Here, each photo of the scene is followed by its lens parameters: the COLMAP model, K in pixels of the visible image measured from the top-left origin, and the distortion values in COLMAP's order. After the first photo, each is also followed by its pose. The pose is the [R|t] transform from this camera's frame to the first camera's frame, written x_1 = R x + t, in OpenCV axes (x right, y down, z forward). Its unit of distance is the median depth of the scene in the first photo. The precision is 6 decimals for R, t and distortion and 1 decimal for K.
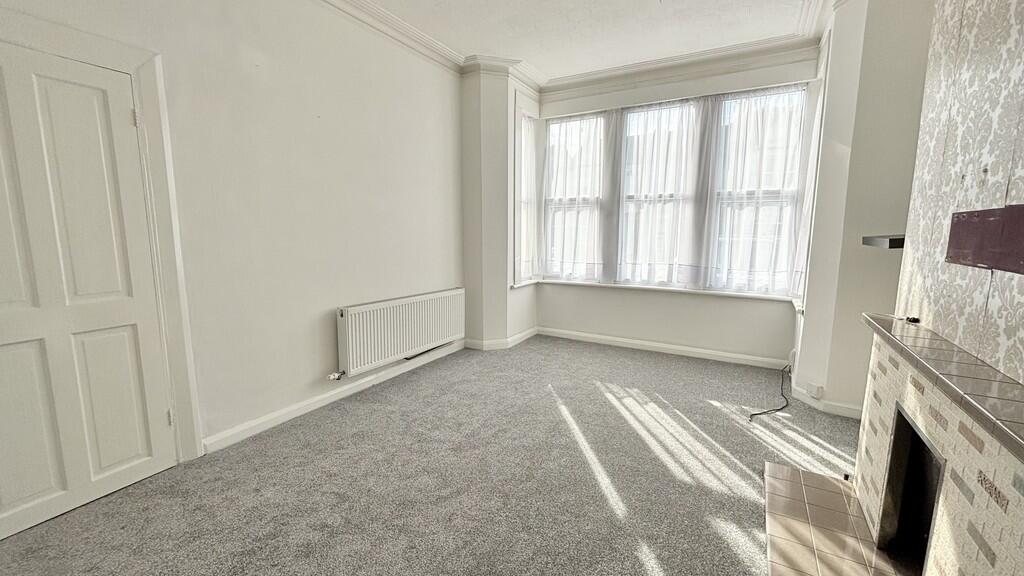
lens RADIAL K [[414.4, 0, 501.6], [0, 414.4, 286.5], [0, 0, 1]] dist [0.009457, -0.001504]
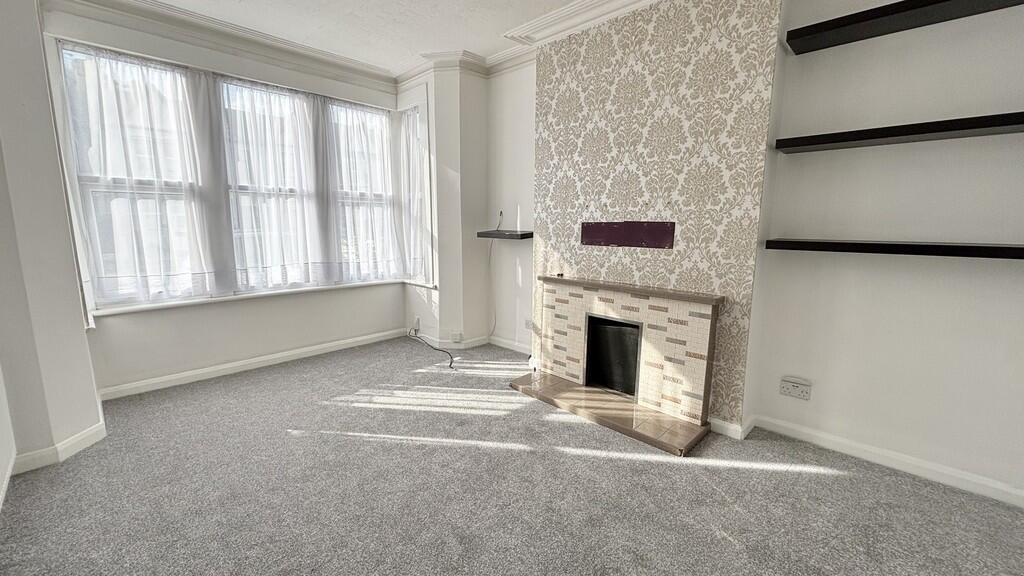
lens RADIAL K [[414.4, 0, 517.0], [0, 414.4, 289.6], [0, 0, 1]] dist [0.009457, -0.001504]
pose [[0.224747, -0.160575, 0.961095, -0.487357], [0.129222, 0.982529, 0.133938, -0.070387], [-0.965811, 0.094092, 0.241570, 0.360264]]
